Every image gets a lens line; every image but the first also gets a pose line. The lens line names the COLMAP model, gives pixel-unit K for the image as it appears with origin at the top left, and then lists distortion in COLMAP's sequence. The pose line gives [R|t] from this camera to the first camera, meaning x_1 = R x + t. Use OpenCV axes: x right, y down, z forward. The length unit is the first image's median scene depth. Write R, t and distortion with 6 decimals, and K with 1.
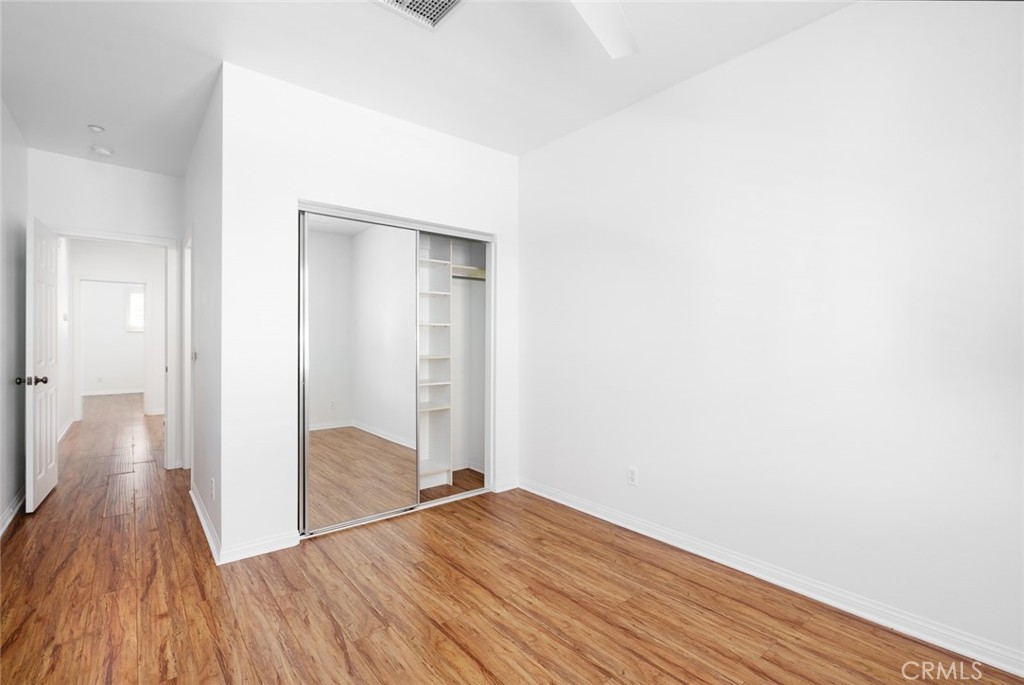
lens RADIAL K [[462.1, 0, 505.6], [0, 462.1, 342.7], [0, 0, 1]] dist [-0.012737, 0.003917]
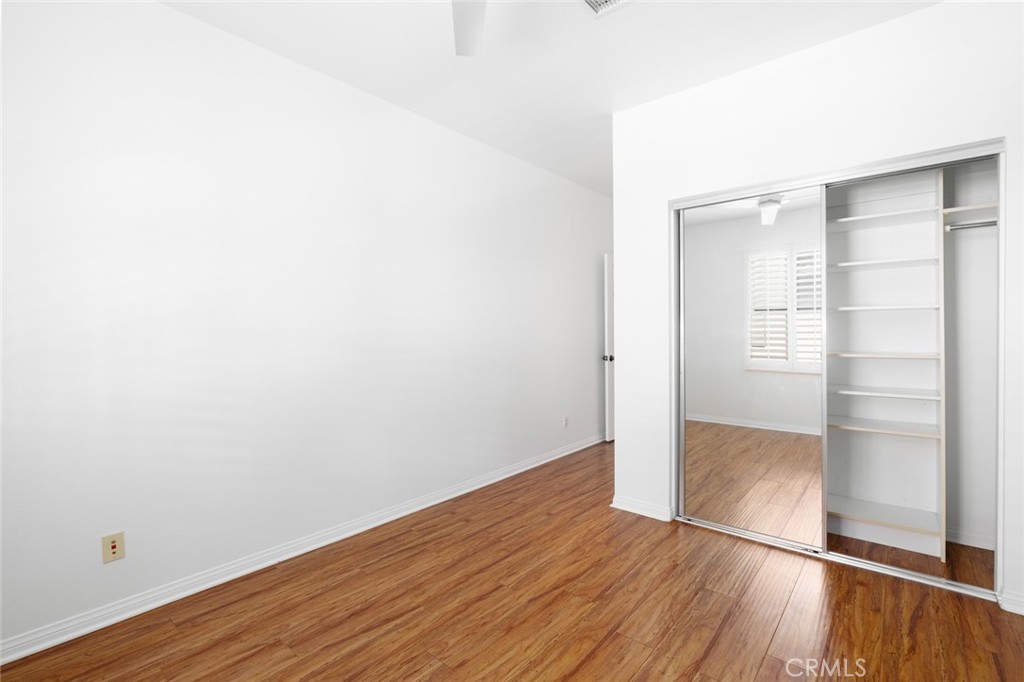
lens RADIAL K [[462.1, 0, 520.6], [0, 462.1, 339.0], [0, 0, 1]] dist [-0.012737, 0.003917]
pose [[0.189840, 0.010892, -0.981755, 0.664352], [0.003689, 0.999923, 0.011807, -0.006854], [0.981808, -0.005863, 0.189785, 0.555791]]
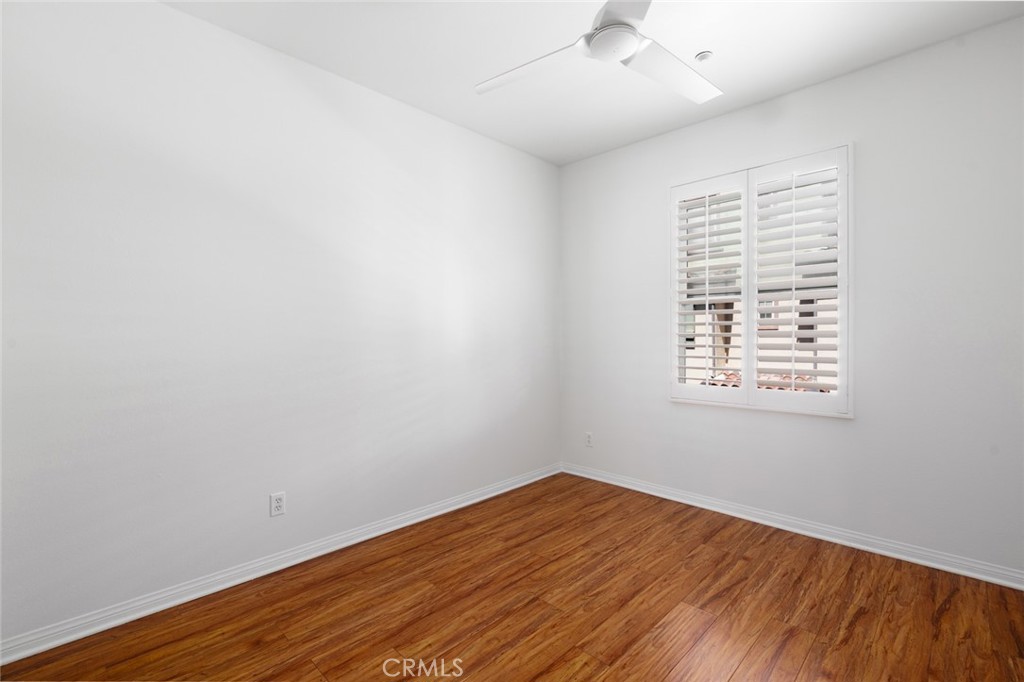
lens RADIAL K [[462.1, 0, 517.7], [0, 462.1, 346.2], [0, 0, 1]] dist [-0.012737, 0.003917]
pose [[-0.117427, -0.027499, 0.992701, -0.766152], [0.008281, 0.999555, 0.028668, -0.012881], [-0.993047, 0.011587, -0.117147, 0.893478]]
